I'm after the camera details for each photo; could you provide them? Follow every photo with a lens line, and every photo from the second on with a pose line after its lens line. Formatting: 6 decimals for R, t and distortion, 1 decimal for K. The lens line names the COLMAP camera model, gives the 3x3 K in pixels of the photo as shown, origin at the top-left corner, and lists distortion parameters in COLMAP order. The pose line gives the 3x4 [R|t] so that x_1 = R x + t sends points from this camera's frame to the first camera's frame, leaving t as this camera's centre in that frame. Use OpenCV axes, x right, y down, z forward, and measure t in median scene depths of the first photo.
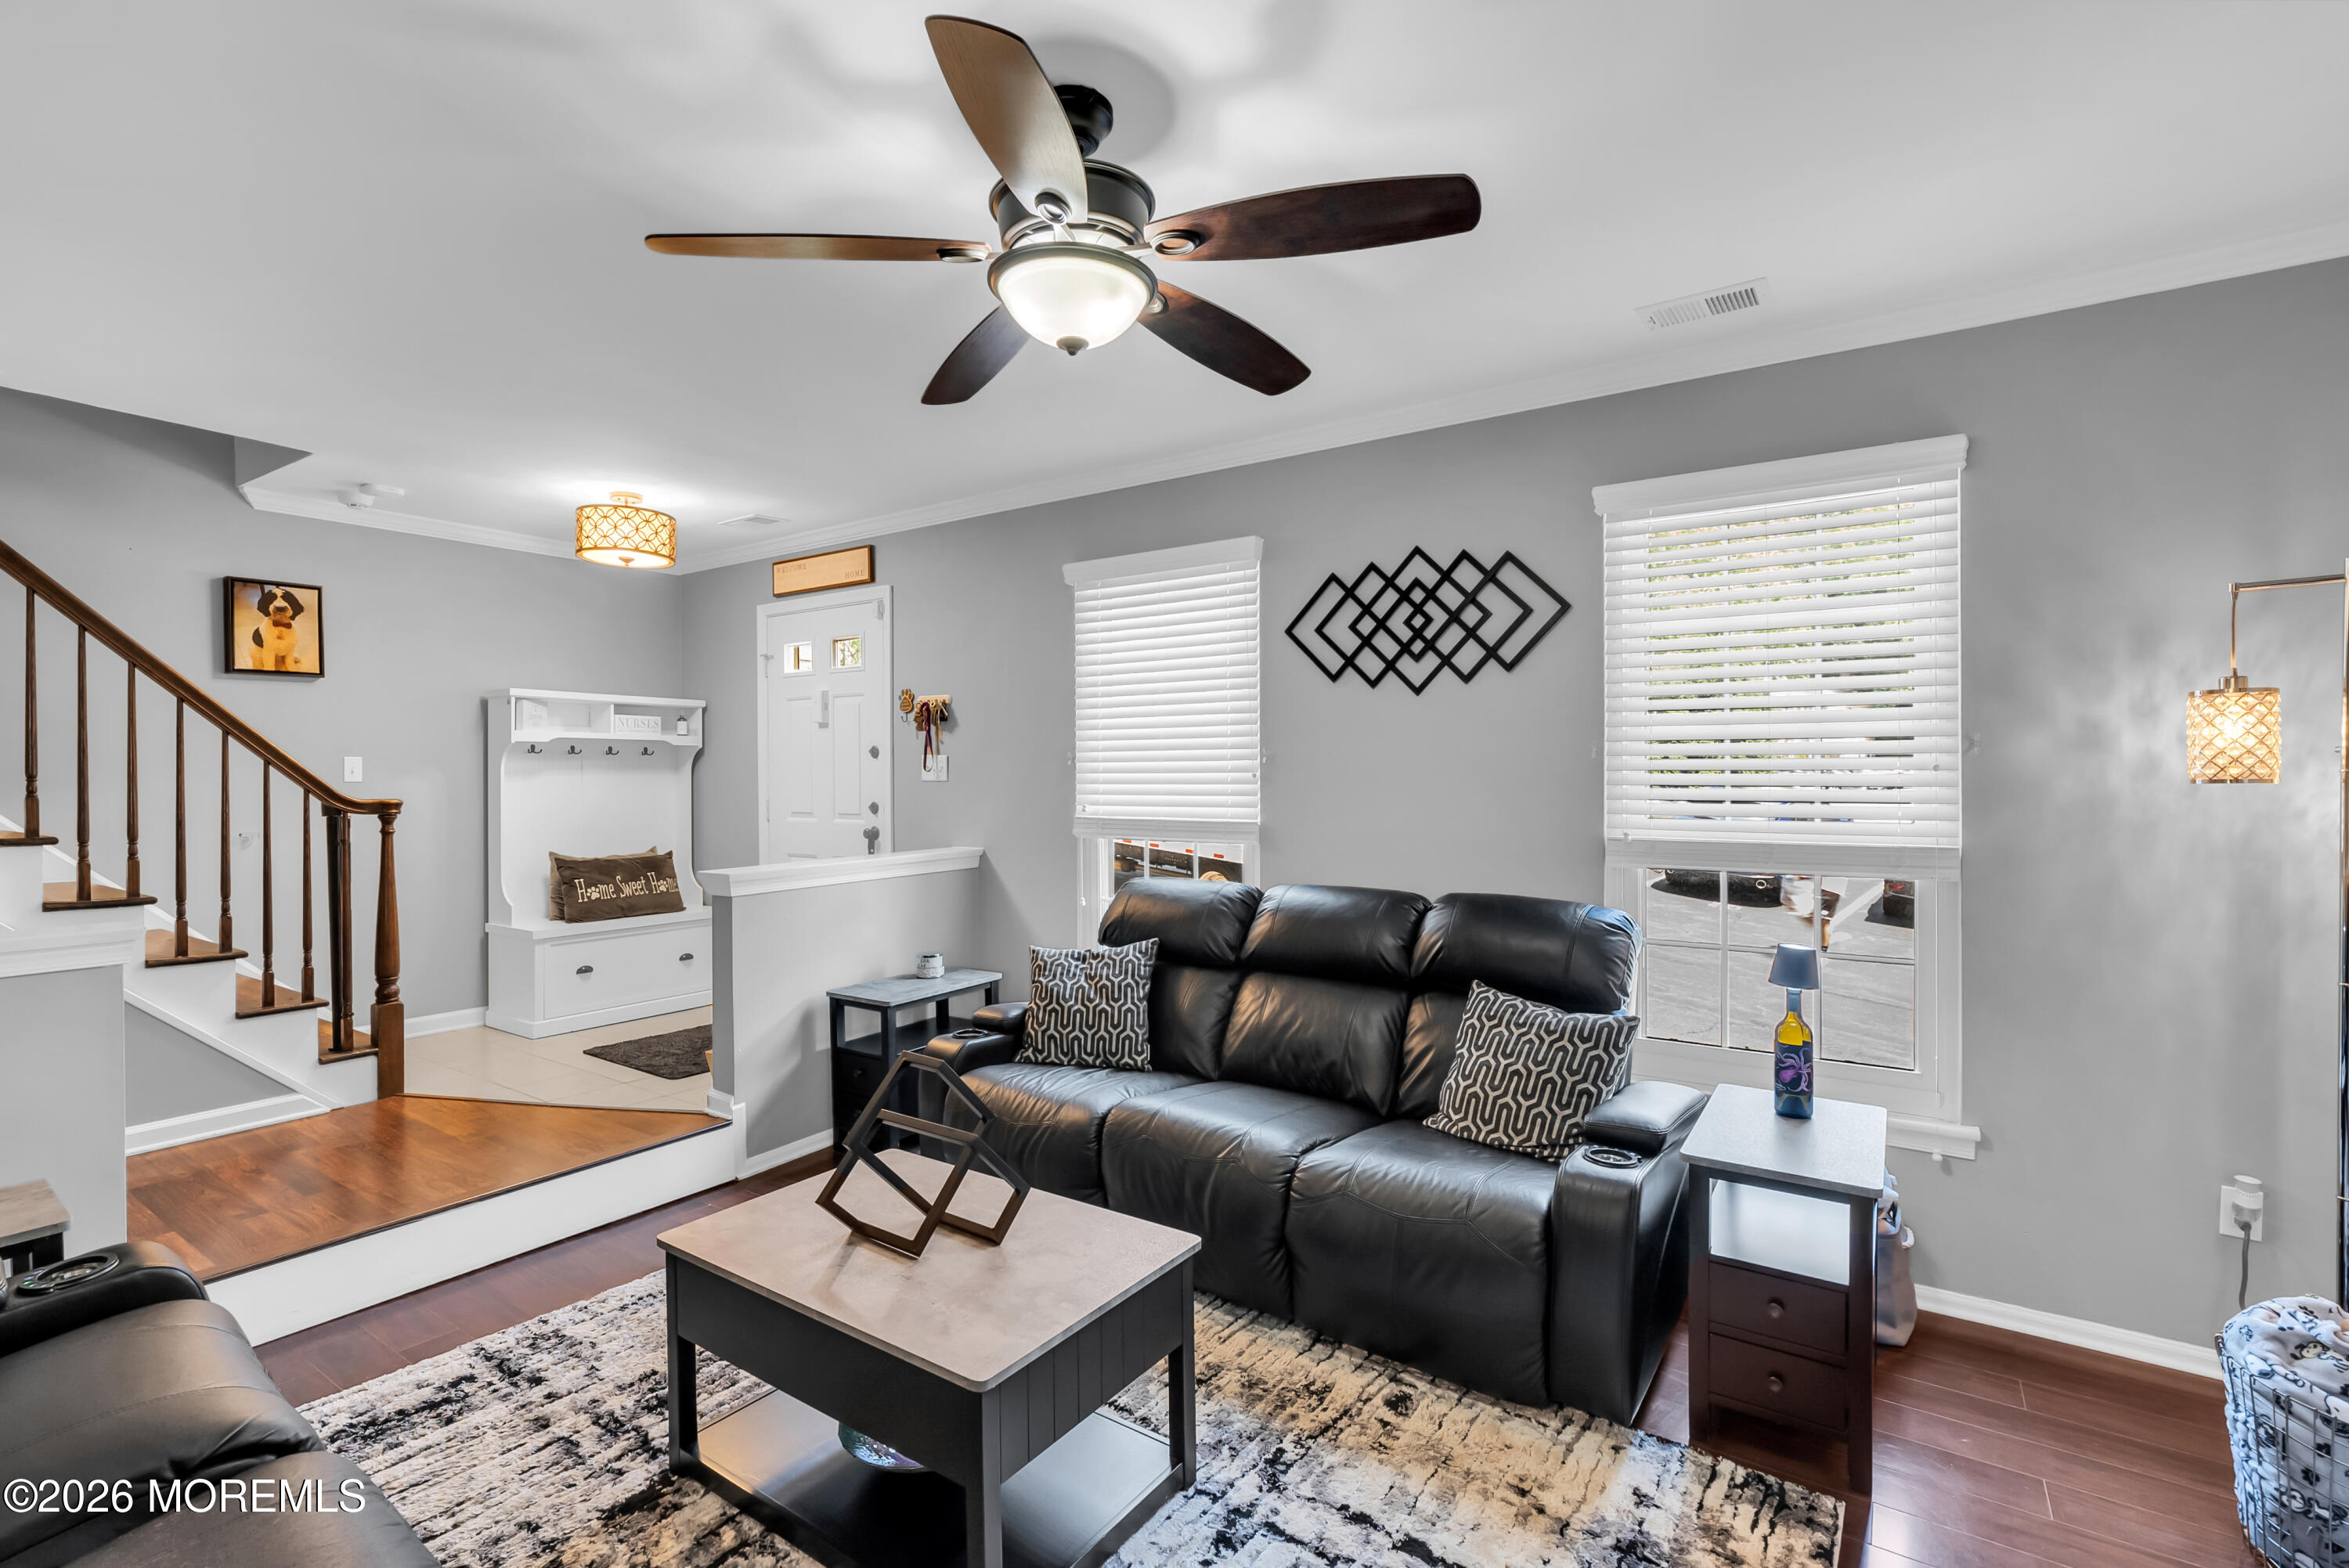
lens RADIAL K [[1066.0, 0, 1165.6], [0, 1066.0, 785.6], [0, 0, 1]] dist [-0.008480, 0.003783]
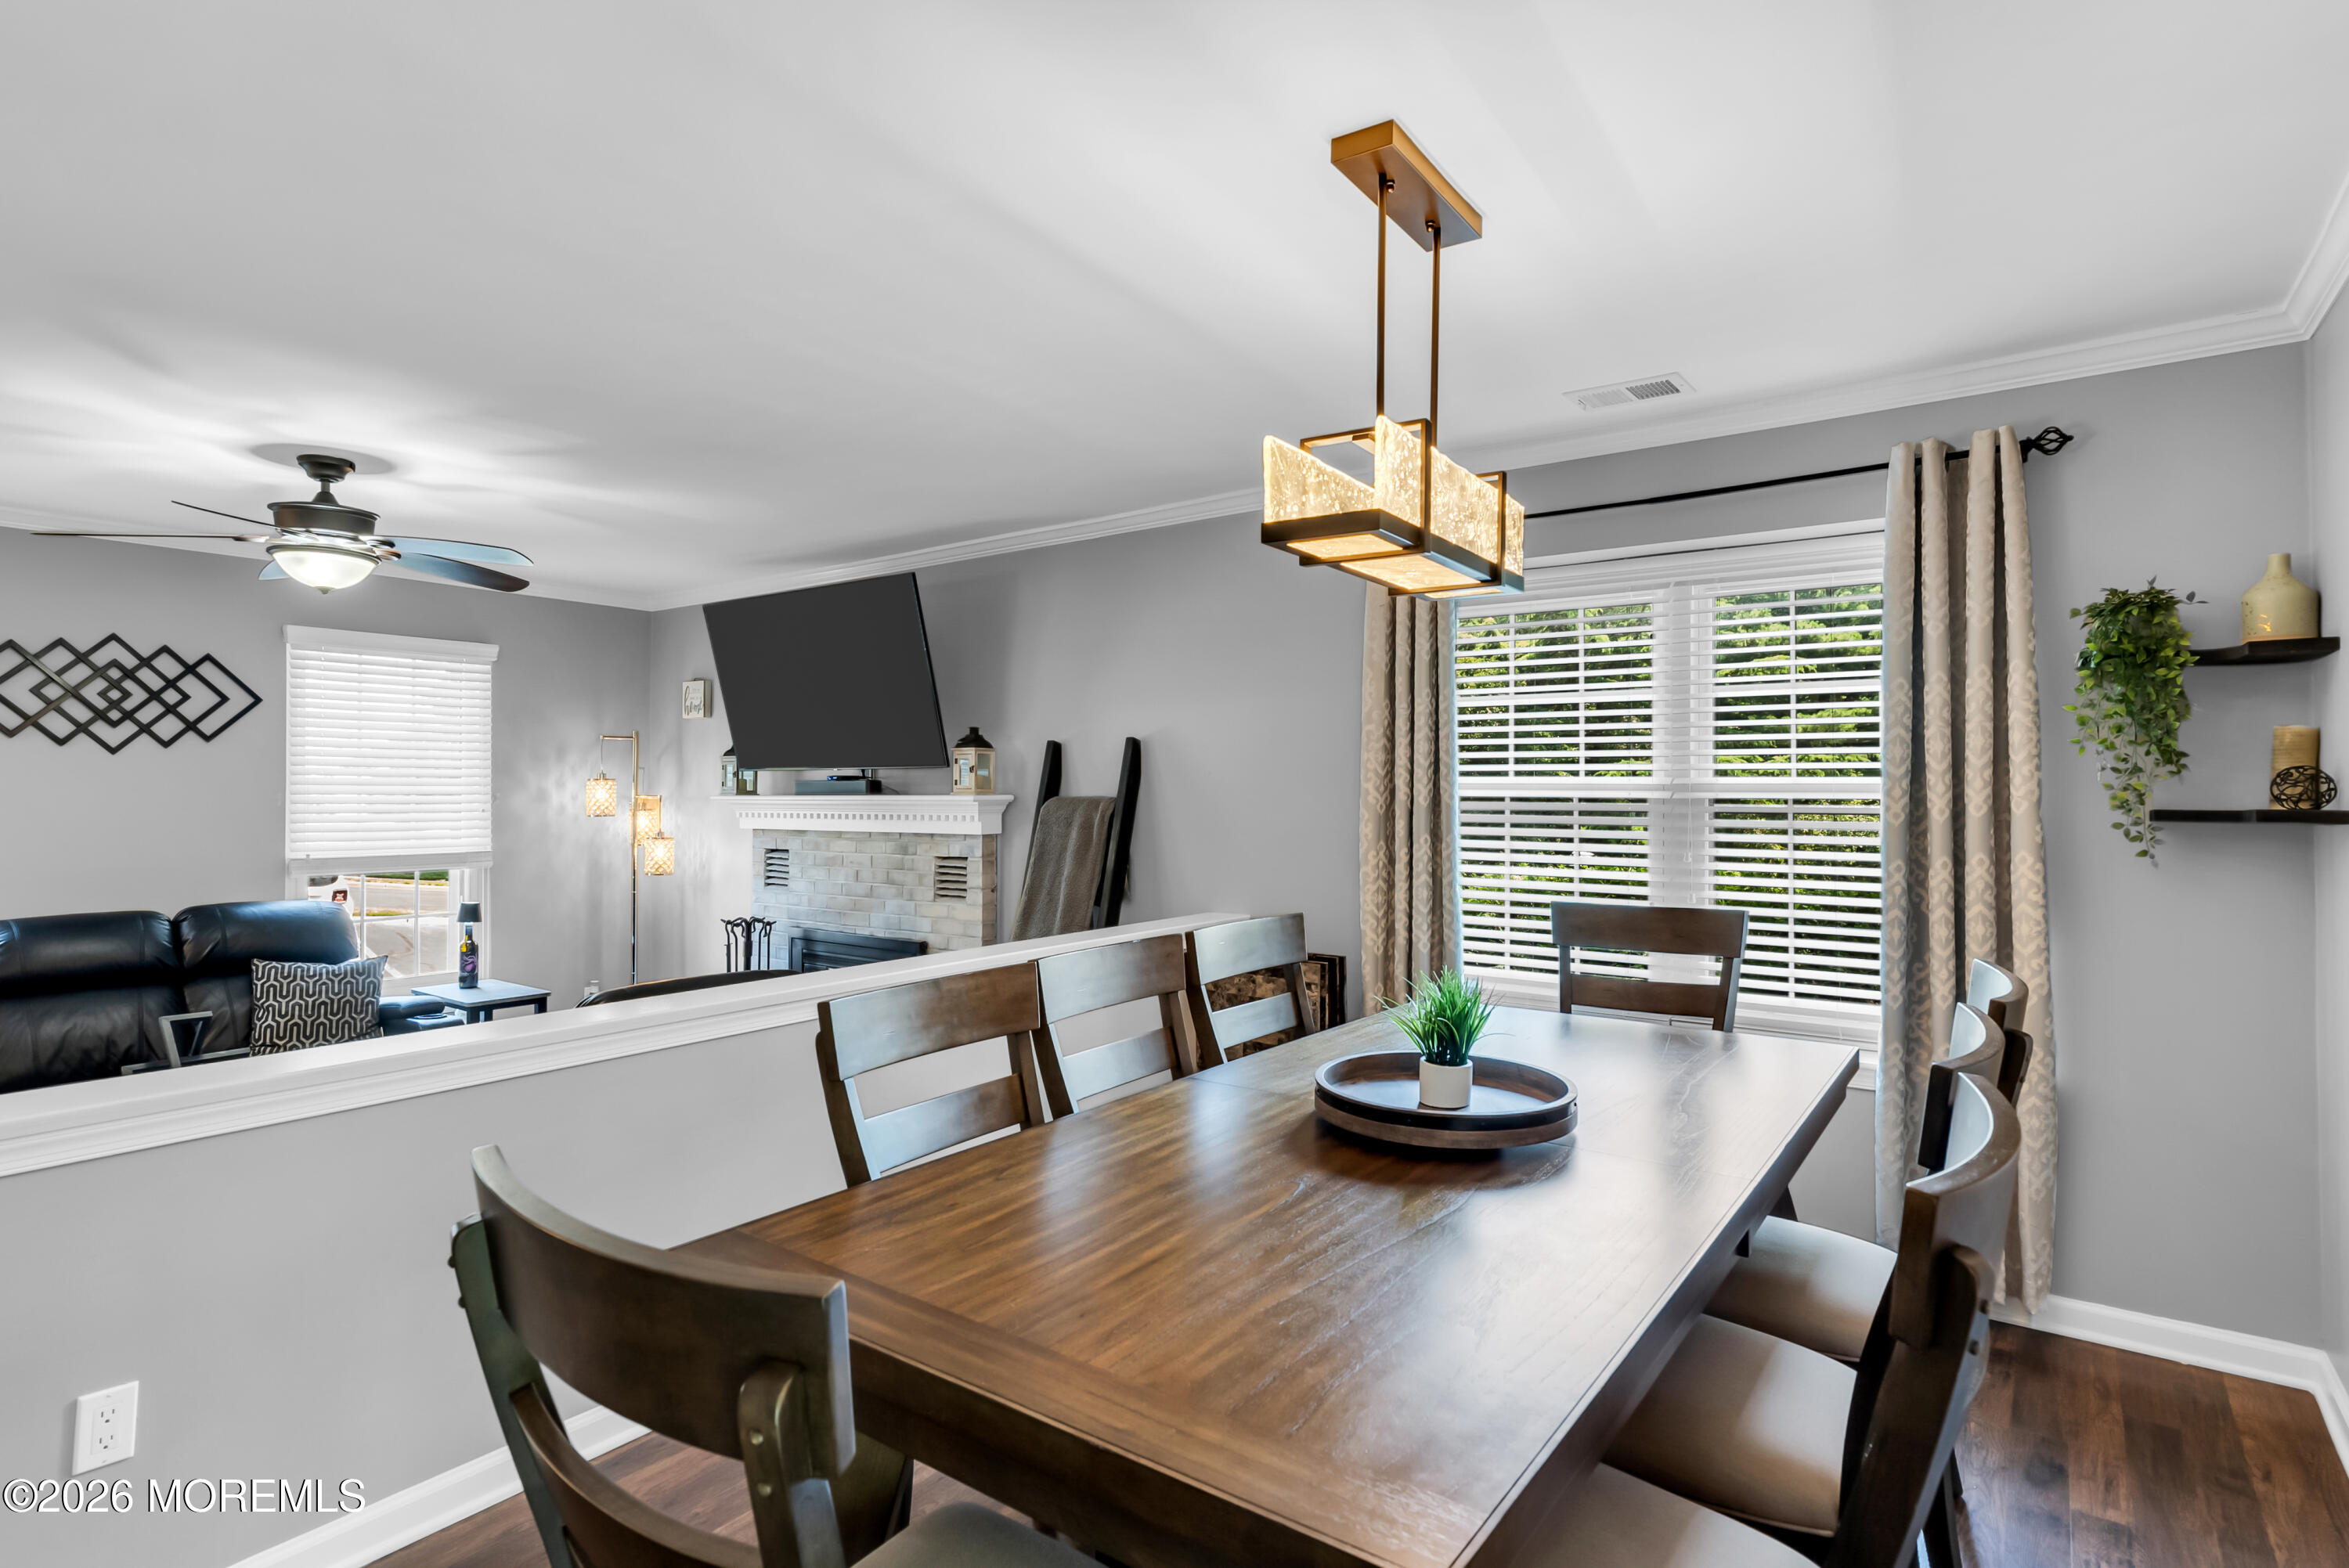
lens RADIAL K [[1168.3, 0, 1177.9], [0, 1168.3, 780.0], [0, 0, 1]] dist [-0.001194, 0.000597]
pose [[0.027138, 0.010539, 0.999576, -1.070075], [0.010416, 0.999887, -0.010826, -0.027729], [-0.999577, 0.010706, 0.027025, -0.263040]]
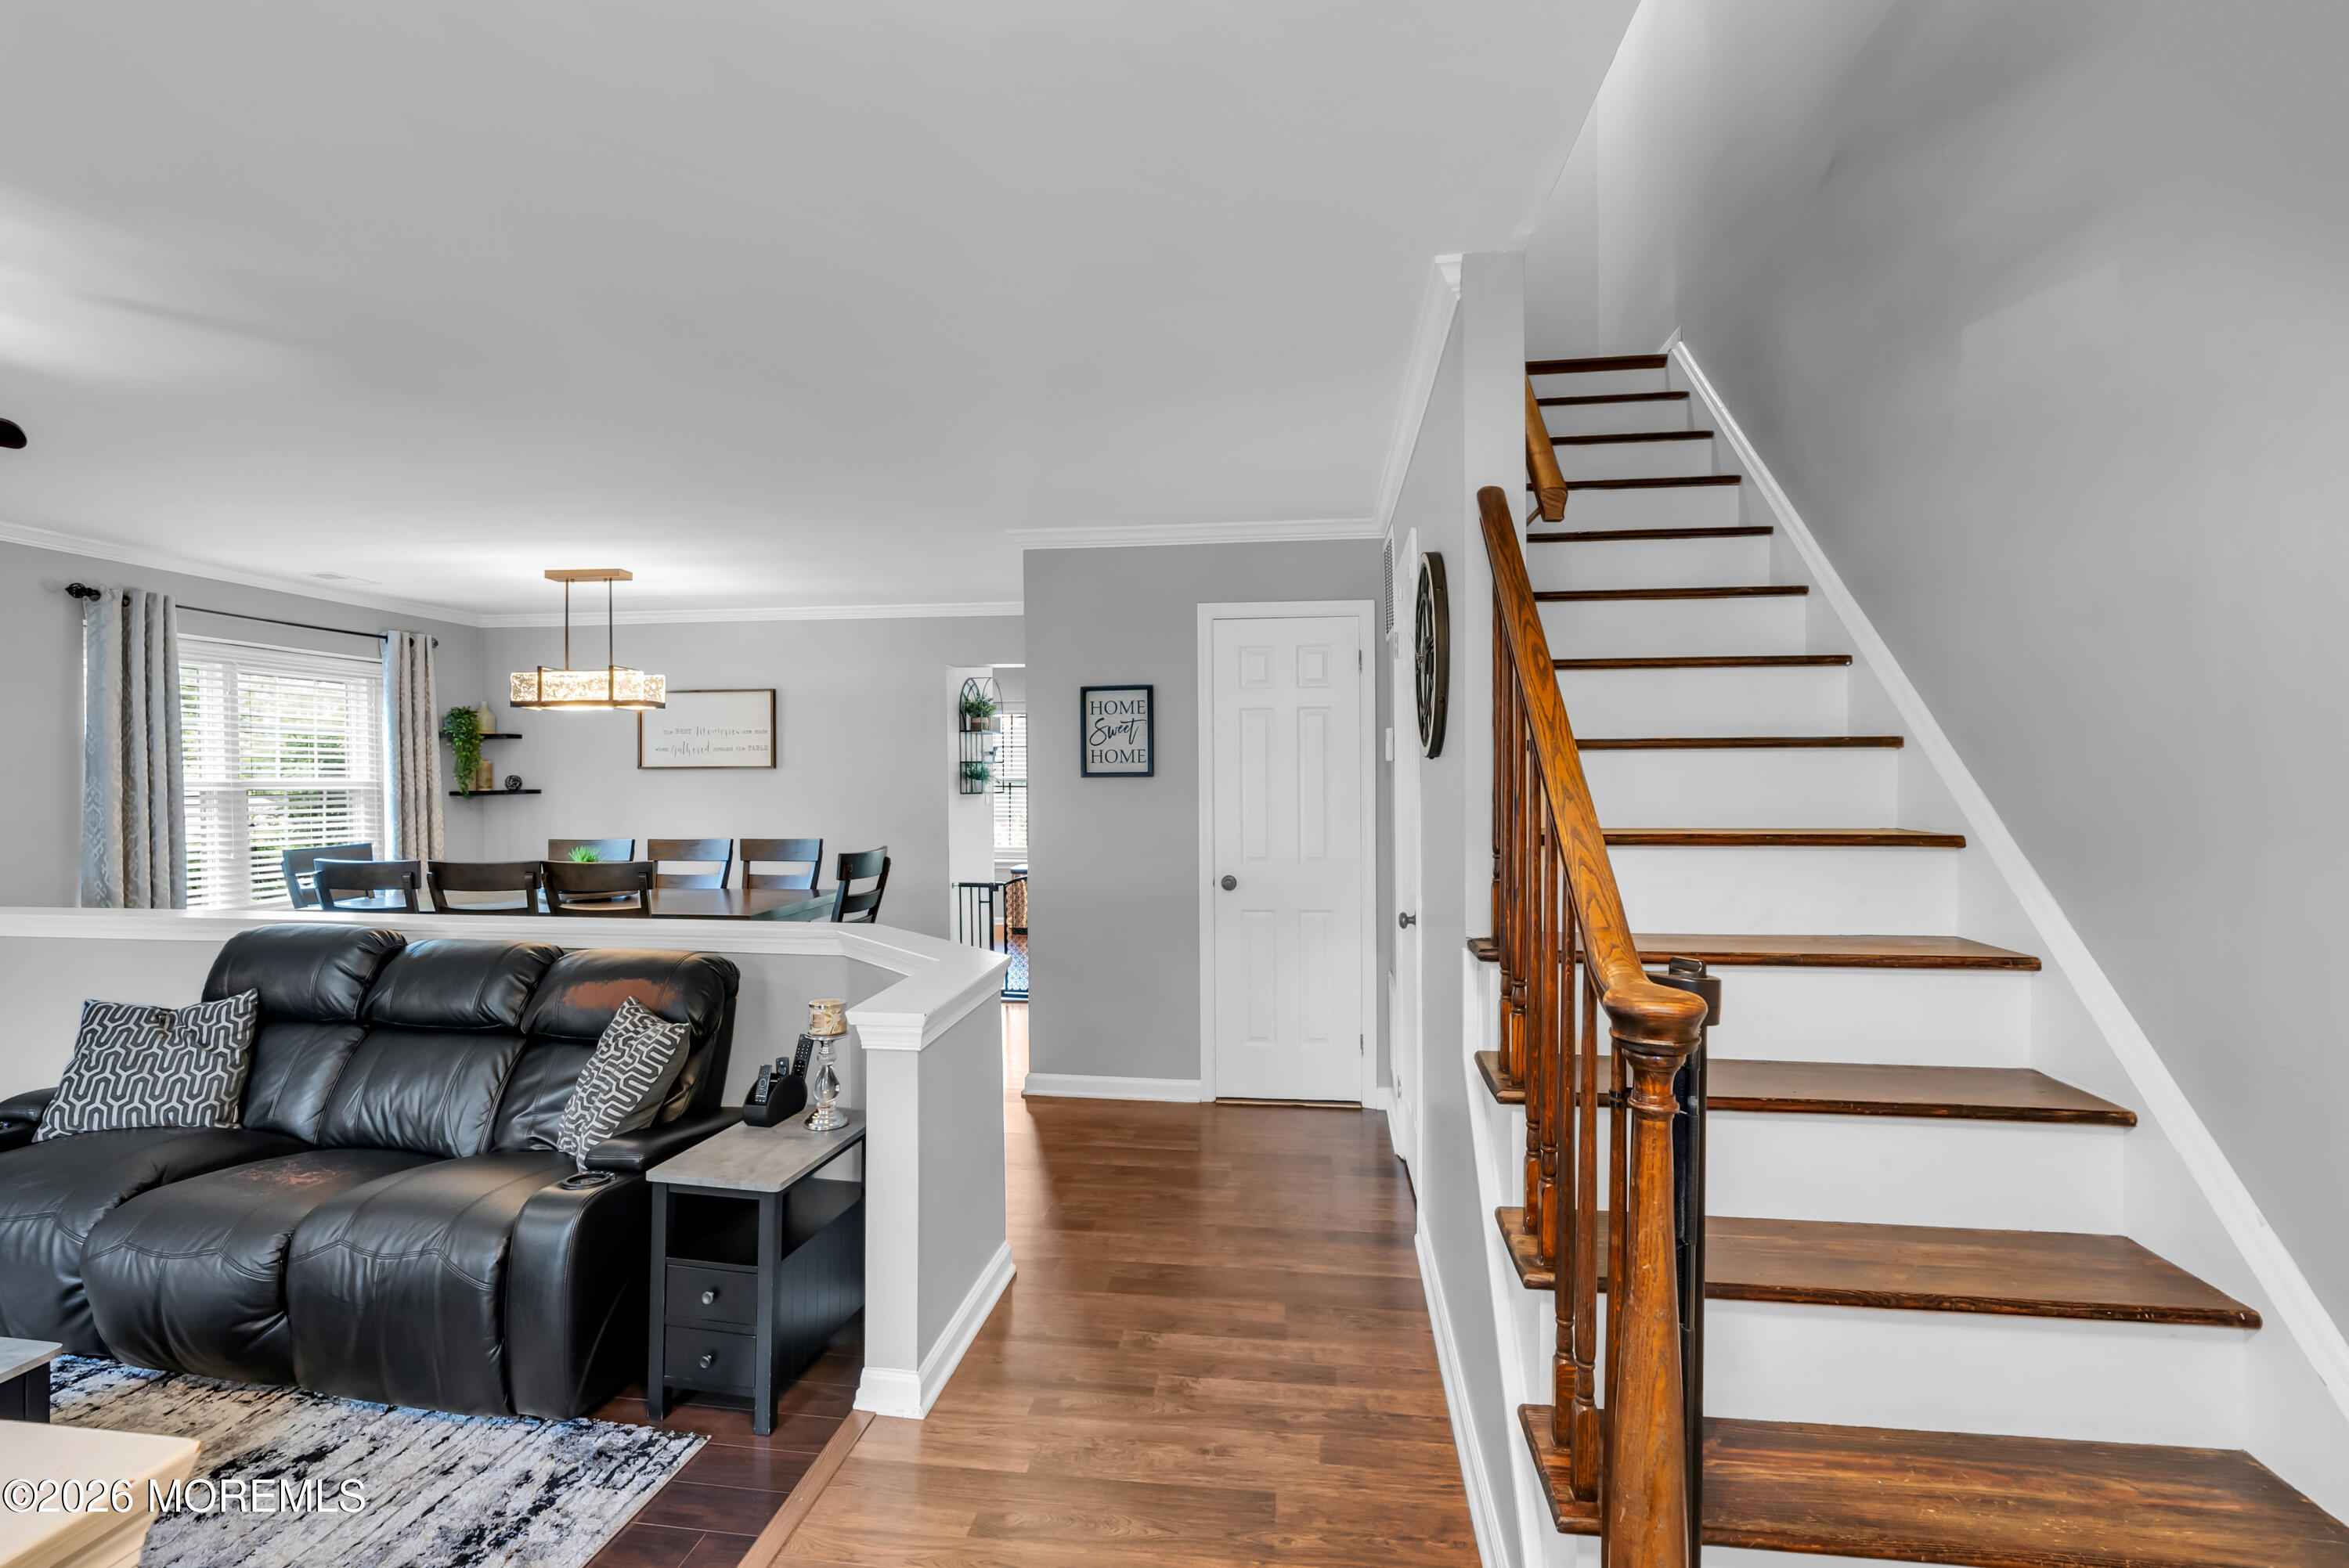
lens RADIAL K [[1066.0, 0, 1175.1], [0, 1066.0, 784.7], [0, 0, 1]] dist [-0.008480, 0.003783]
pose [[-0.888210, 0.008070, -0.459366, -0.544536], [-0.000292, 0.999836, 0.018131, -0.053764], [0.459437, 0.016238, -0.888062, 1.339498]]
